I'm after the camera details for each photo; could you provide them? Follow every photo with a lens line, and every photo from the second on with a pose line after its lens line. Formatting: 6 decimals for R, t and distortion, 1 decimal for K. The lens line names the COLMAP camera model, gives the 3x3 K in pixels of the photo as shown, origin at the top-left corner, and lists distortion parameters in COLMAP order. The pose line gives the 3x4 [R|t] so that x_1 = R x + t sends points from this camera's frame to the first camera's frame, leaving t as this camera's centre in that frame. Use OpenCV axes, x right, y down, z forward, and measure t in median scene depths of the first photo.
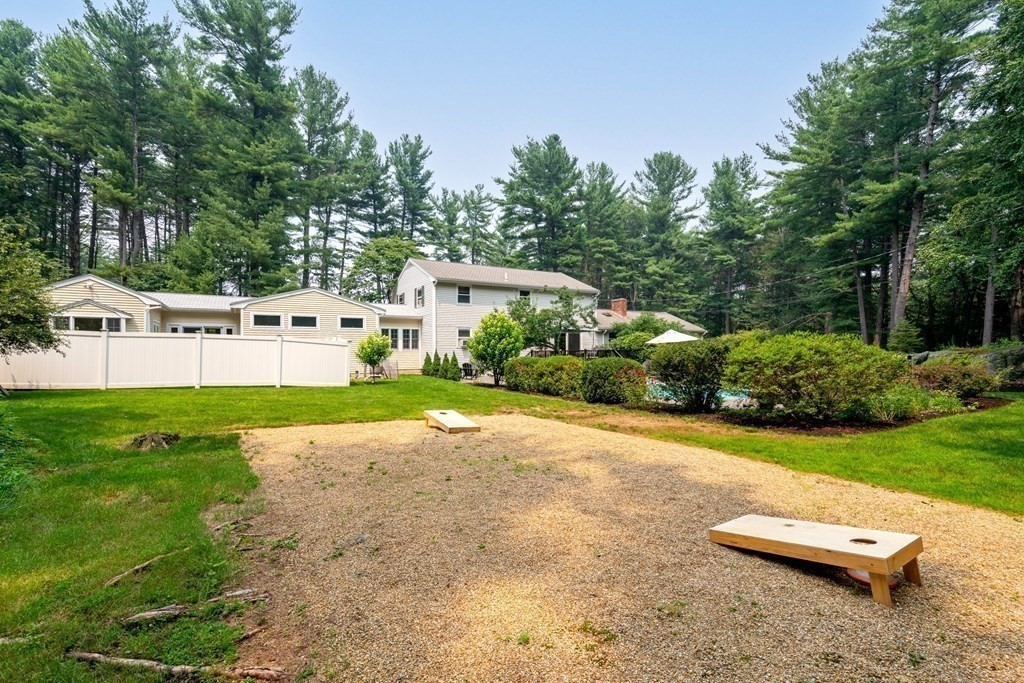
lens RADIAL K [[464.9, 0, 507.0], [0, 464.9, 348.4], [0, 0, 1]] dist [-0.006625, 0.000987]
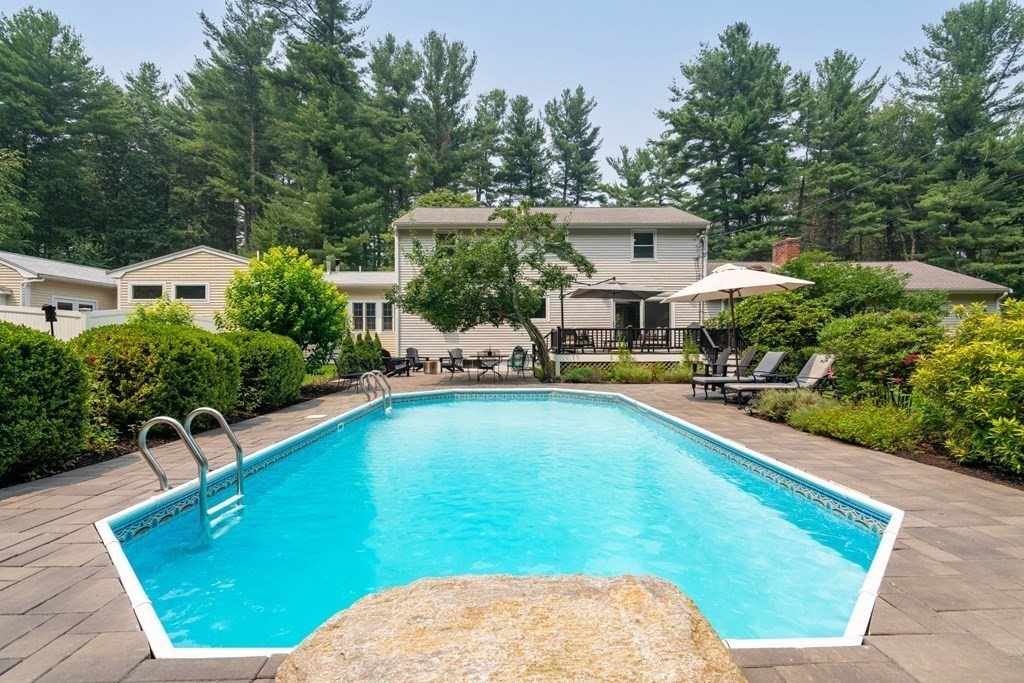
lens RADIAL K [[464.9, 0, 516.9], [0, 464.9, 337.6], [0, 0, 1]] dist [-0.006625, 0.000987]
pose [[0.866529, -0.002700, -0.499119, 0.138838], [0.000259, 0.999988, -0.004959, 0.007052], [0.499126, 0.004168, 0.866519, 0.210988]]
